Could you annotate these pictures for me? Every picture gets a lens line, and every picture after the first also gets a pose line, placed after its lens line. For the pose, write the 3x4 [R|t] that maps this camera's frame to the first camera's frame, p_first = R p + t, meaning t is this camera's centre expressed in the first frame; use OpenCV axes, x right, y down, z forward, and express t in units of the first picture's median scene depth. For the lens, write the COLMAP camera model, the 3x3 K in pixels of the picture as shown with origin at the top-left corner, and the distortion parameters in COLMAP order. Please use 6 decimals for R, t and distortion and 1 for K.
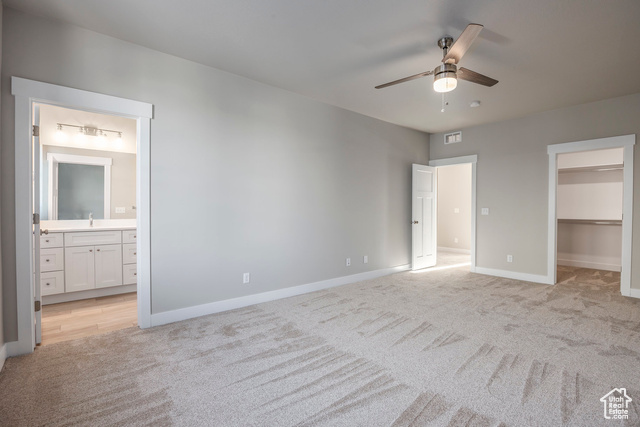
lens RADIAL K [[303.4, 0, 320.0], [0, 303.4, 213.5], [0, 0, 1]] dist [-0.003884, -0.000604]
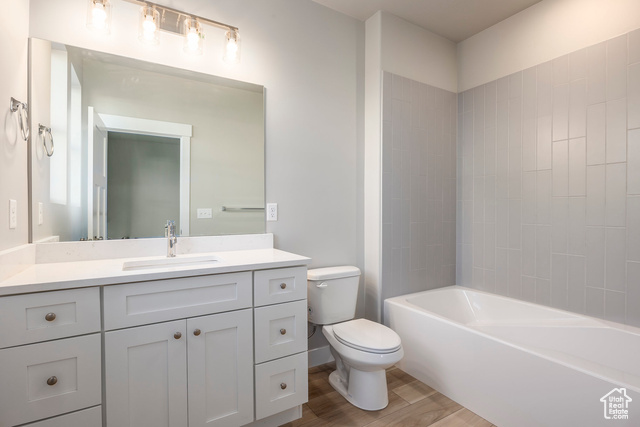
lens RADIAL K [[303.4, 0, 320.0], [0, 303.4, 213.5], [0, 0, 1]] dist [-0.003884, -0.000604]
pose [[0.991636, -0.001482, -0.129057, -0.488308], [0.000489, 0.999970, -0.007725, -0.008881], [0.129065, 0.007597, 0.991607, 0.601902]]
